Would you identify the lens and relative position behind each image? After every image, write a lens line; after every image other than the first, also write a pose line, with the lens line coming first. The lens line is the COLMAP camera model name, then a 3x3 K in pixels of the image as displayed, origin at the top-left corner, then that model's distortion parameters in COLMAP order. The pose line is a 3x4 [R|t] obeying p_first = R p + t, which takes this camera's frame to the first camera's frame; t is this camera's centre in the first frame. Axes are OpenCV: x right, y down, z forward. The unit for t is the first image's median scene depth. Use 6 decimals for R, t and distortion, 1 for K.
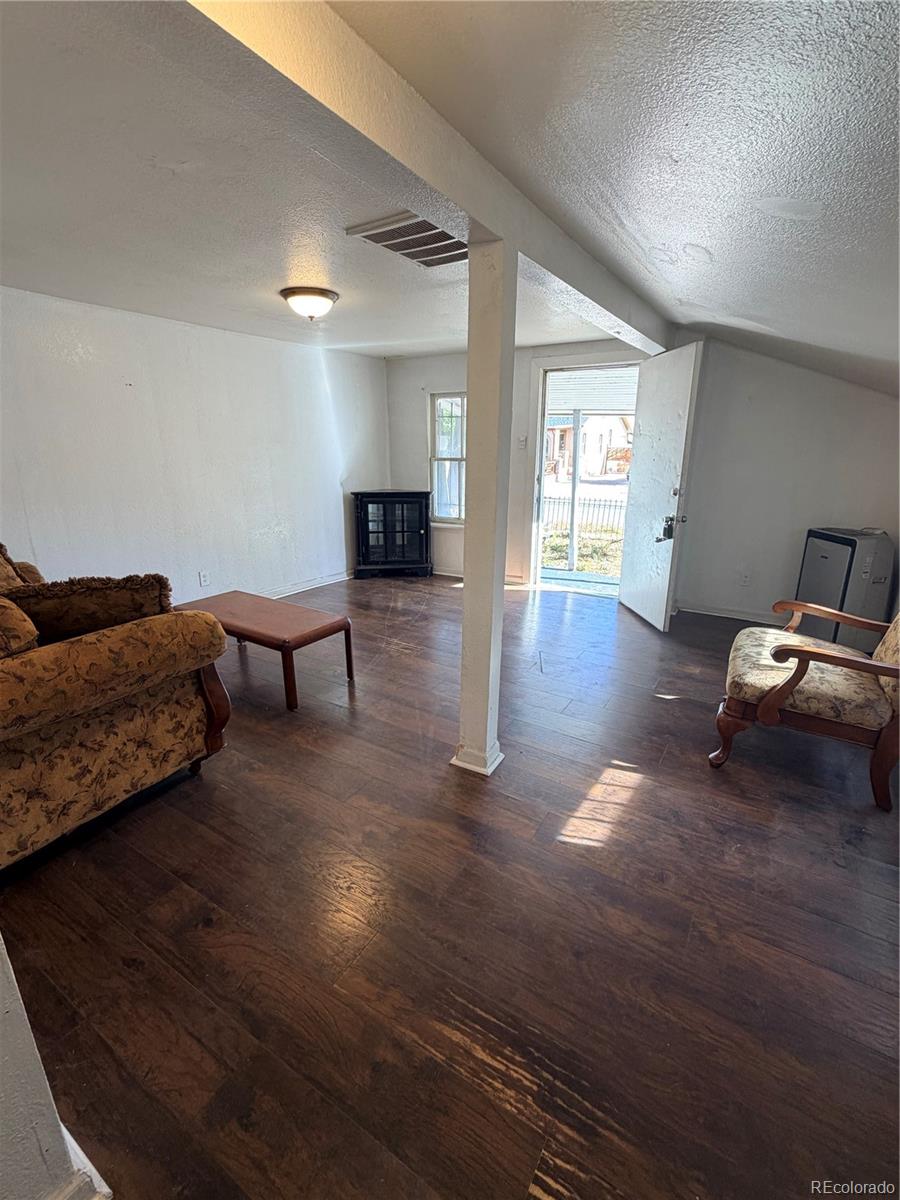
lens RADIAL K [[527.3, 0, 448.5], [0, 527.3, 601.4], [0, 0, 1]] dist [-0.001758, 0.000069]
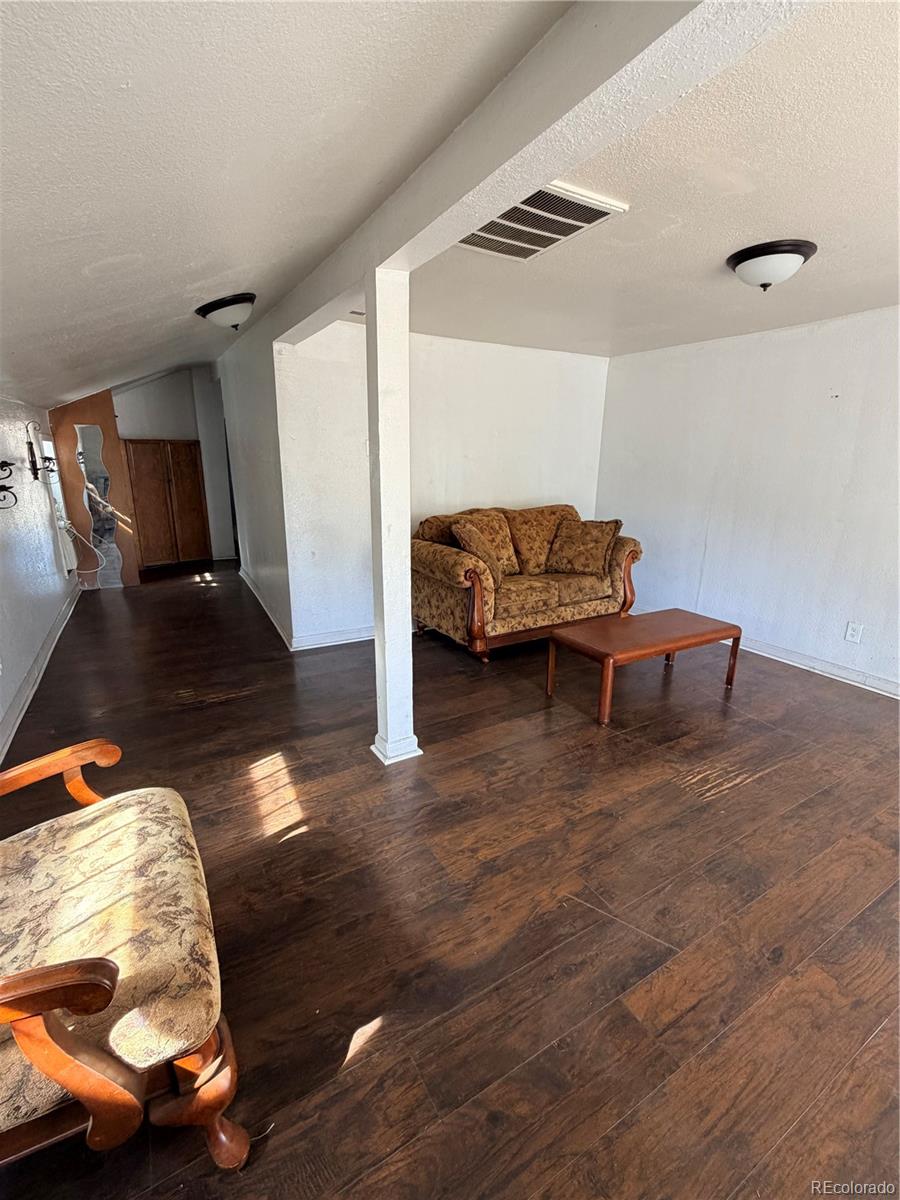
lens RADIAL K [[527.3, 0, 449.9], [0, 527.3, 597.6], [0, 0, 1]] dist [-0.001758, 0.000069]
pose [[-0.469387, 0.219040, -0.855393, 0.986056], [-0.261972, 0.890580, 0.371804, -0.461636], [0.843236, 0.398609, -0.360644, 1.582135]]
